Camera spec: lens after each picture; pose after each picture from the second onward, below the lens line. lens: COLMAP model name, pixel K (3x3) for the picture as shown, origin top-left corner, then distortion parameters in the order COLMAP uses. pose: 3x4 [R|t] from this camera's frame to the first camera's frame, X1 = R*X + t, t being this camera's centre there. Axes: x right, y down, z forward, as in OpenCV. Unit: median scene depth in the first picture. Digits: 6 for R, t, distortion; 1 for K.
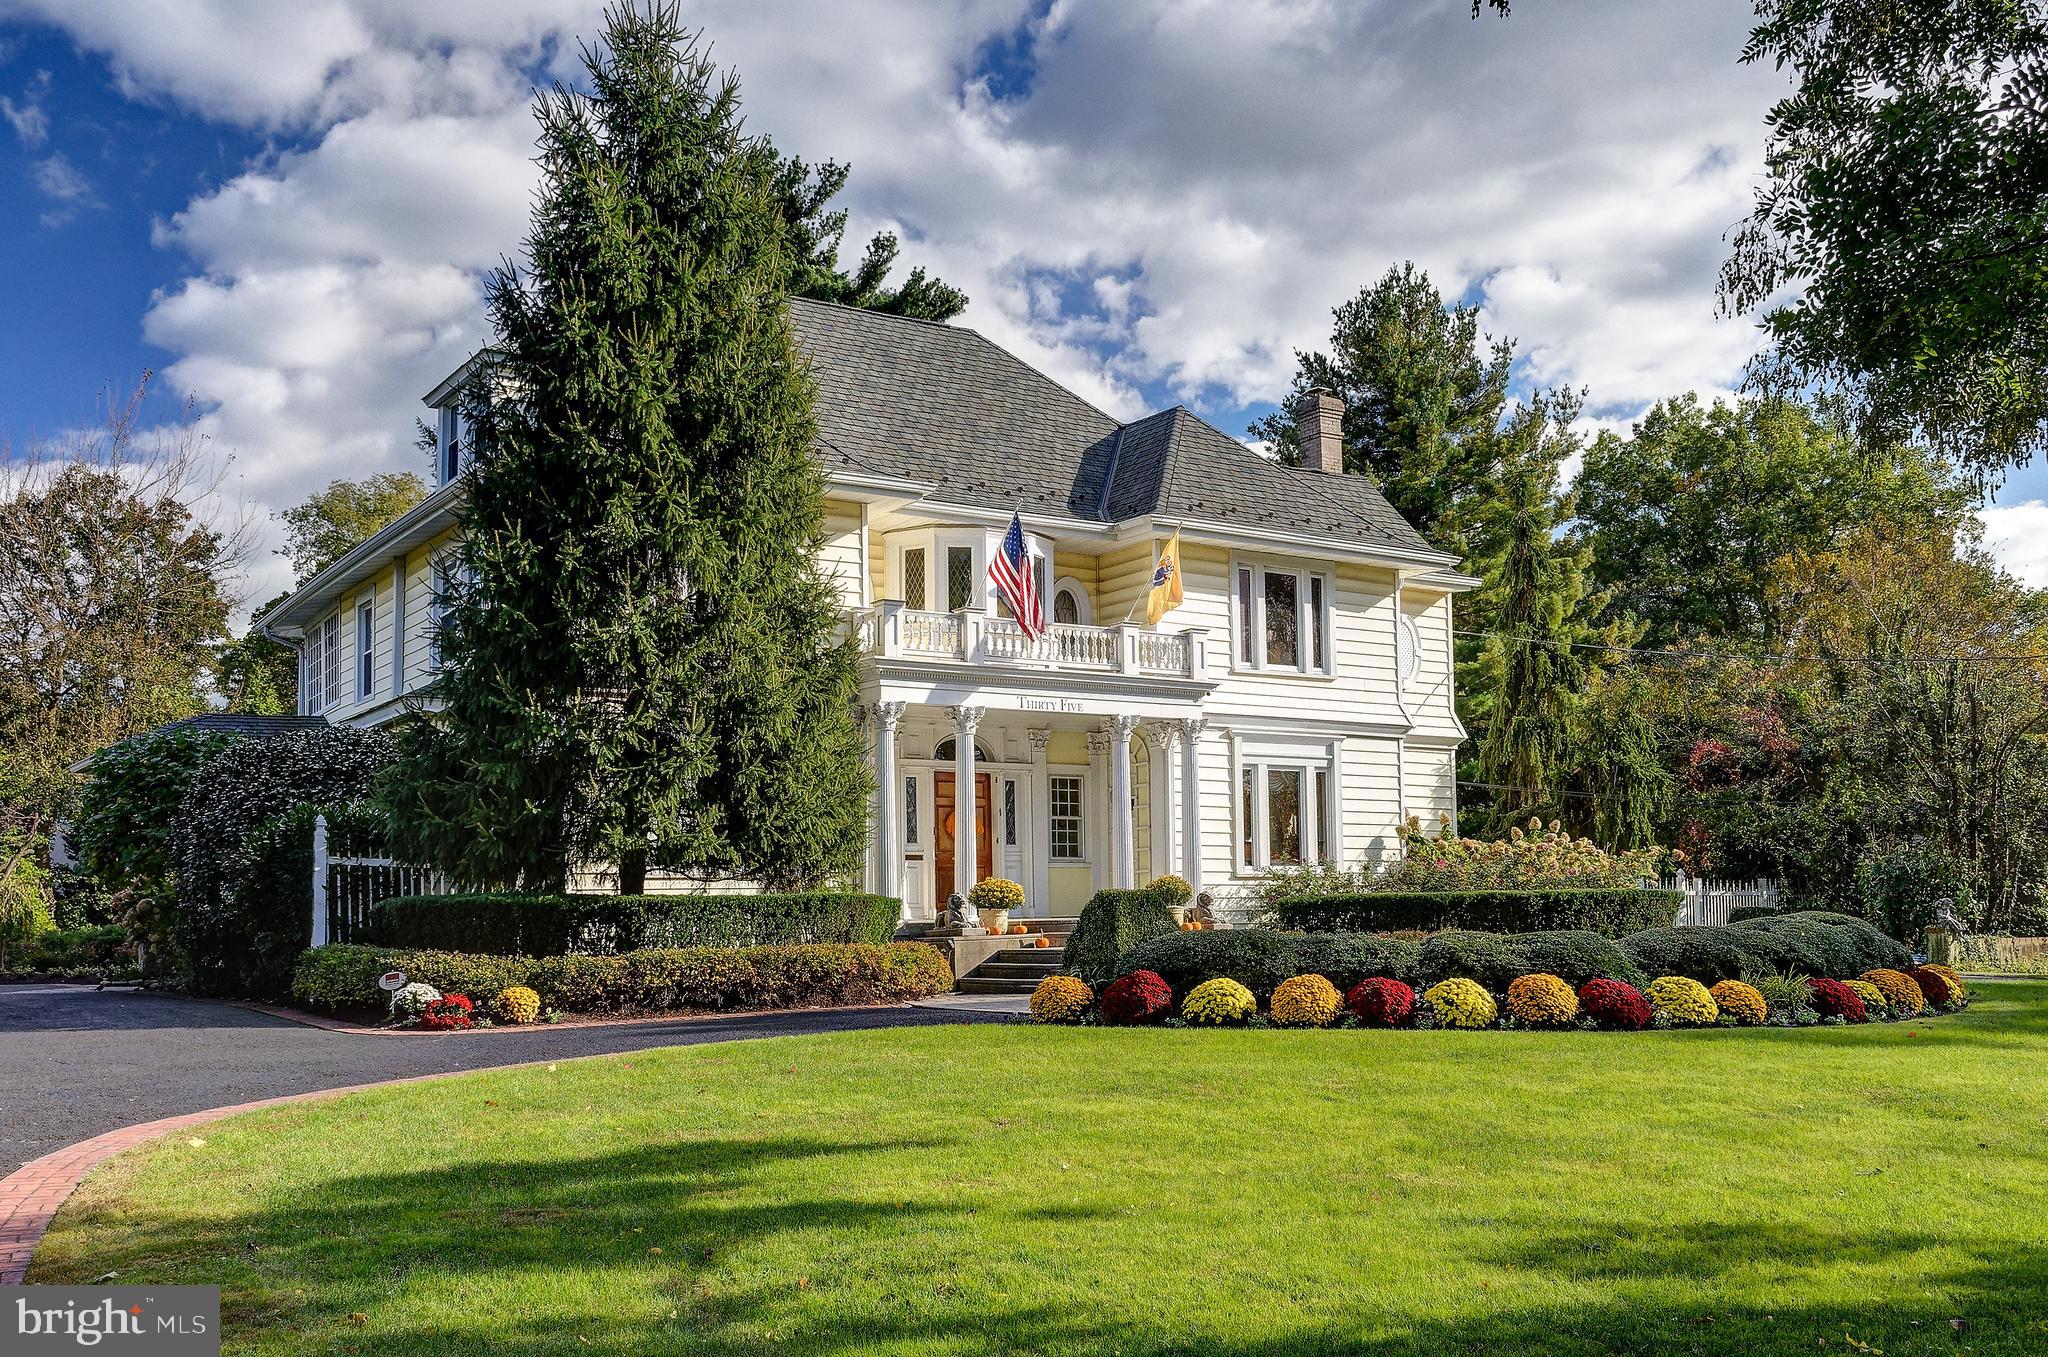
lens RADIAL K [[1850.8, 0, 1020.9], [0, 1850.8, 677.6], [0, 0, 1]] dist [0.015943, 0.003784]
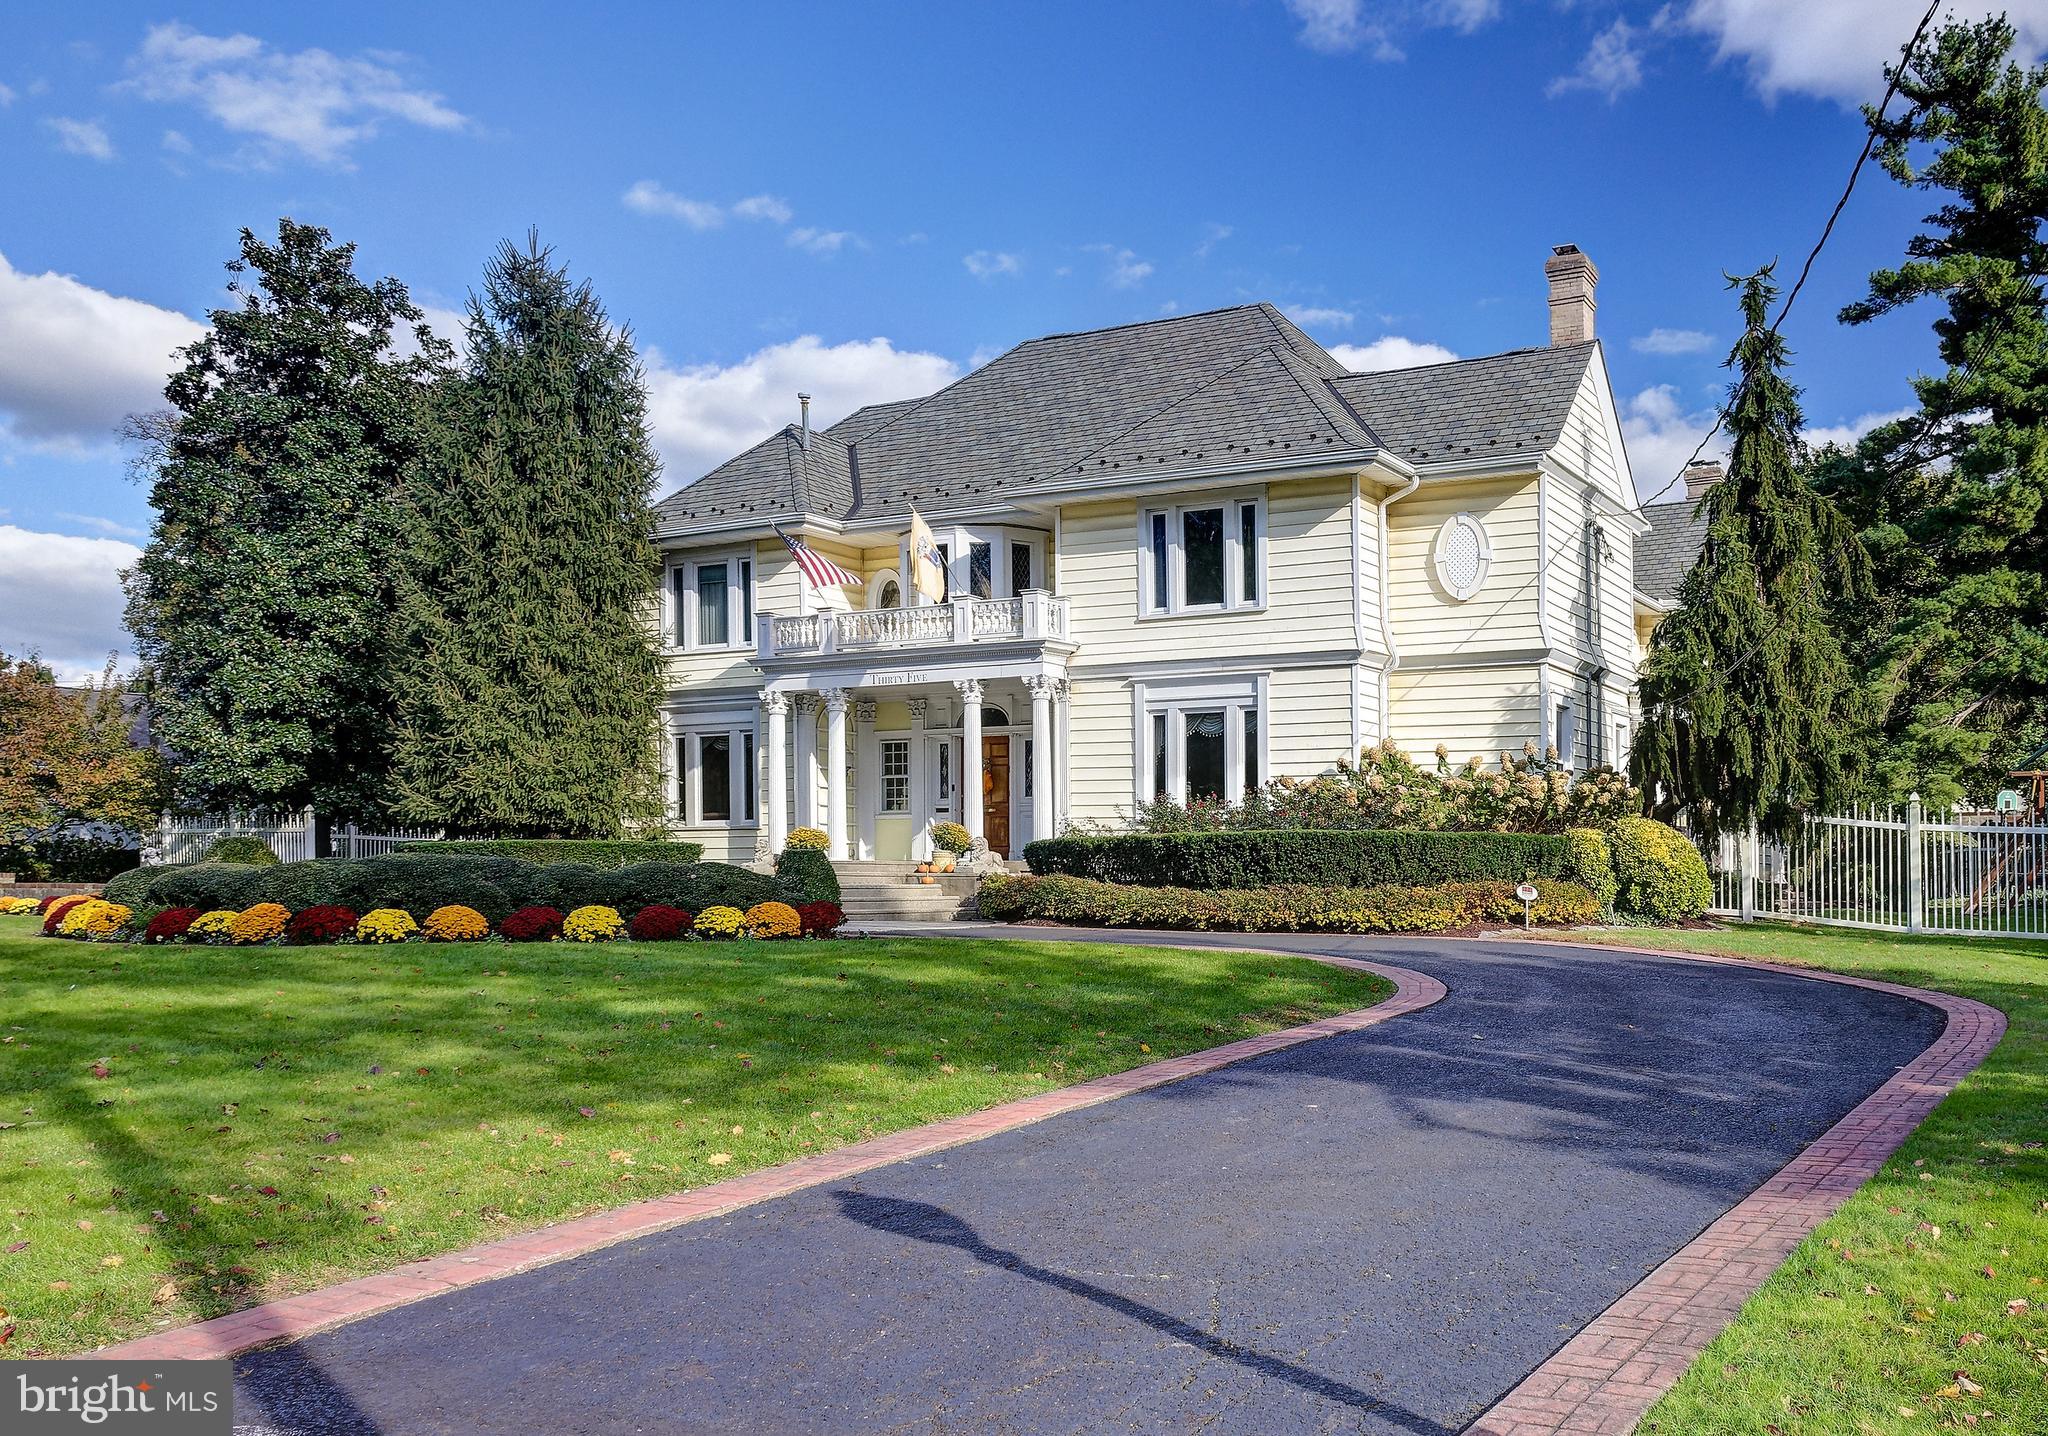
lens RADIAL K [[1704.7, 0, 1027.9], [0, 1704.7, 711.4], [0, 0, 1]] dist [-0.036643, 0.004267]
pose [[0.482535, -0.070069, -0.873069, 0.887246], [0.102837, 0.994433, -0.022972, 0.061118], [0.869818, -0.078698, 0.487055, 0.487510]]
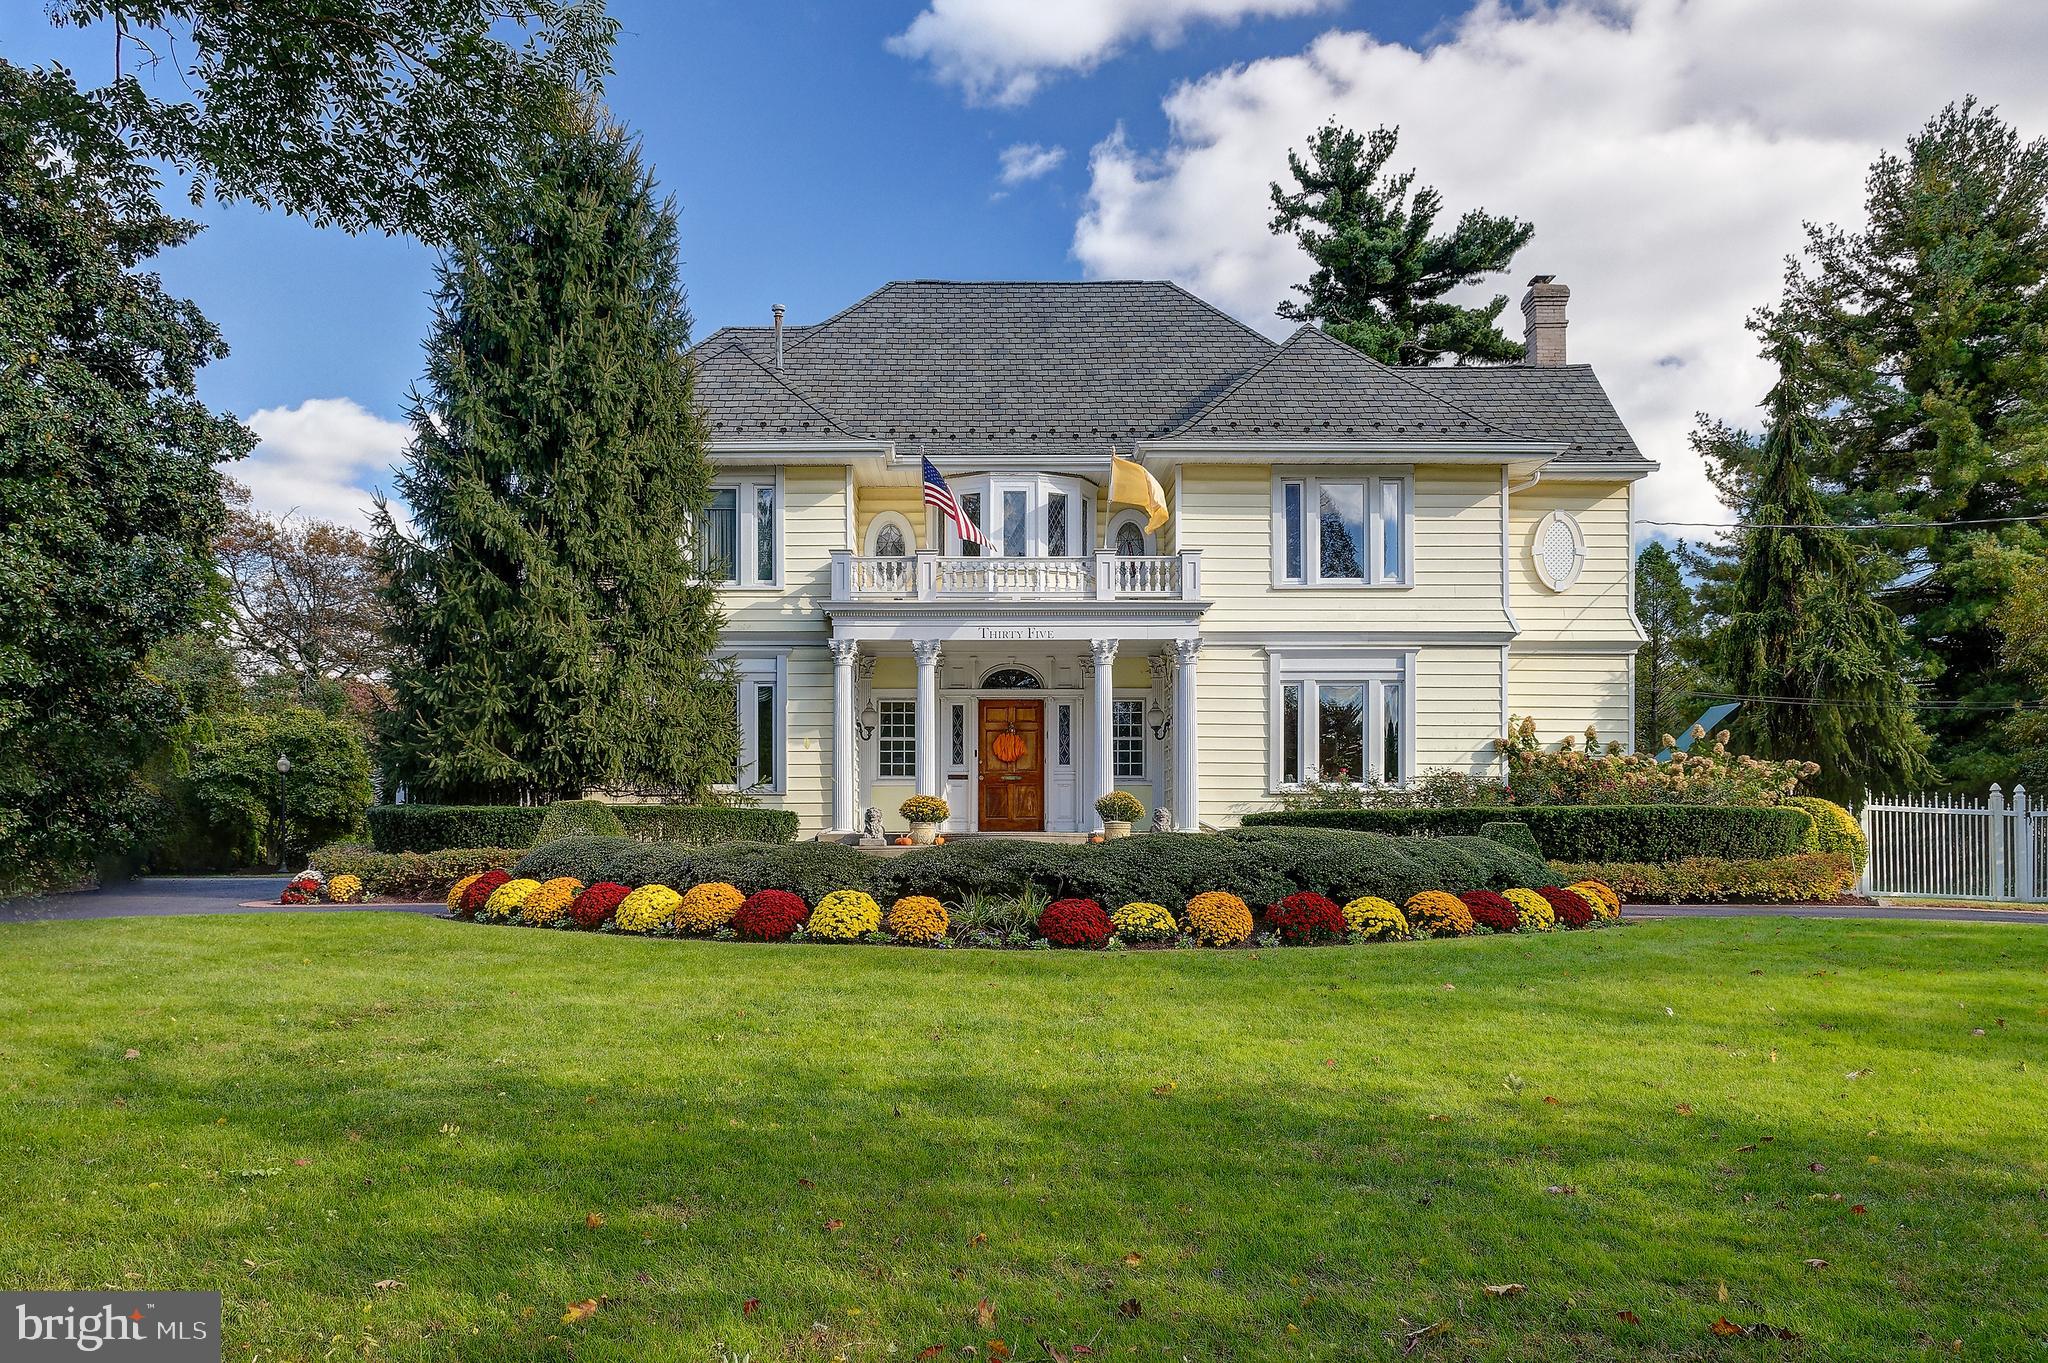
lens RADIAL K [[1628.2, 0, 1021.3], [0, 1628.2, 694.7], [0, 0, 1]] dist [-0.002100, -0.001775]
pose [[0.832196, -0.036761, -0.553261, 0.481459], [0.059634, 0.997946, 0.023391, 0.025080], [0.551265, -0.052459, 0.832679, 0.191095]]
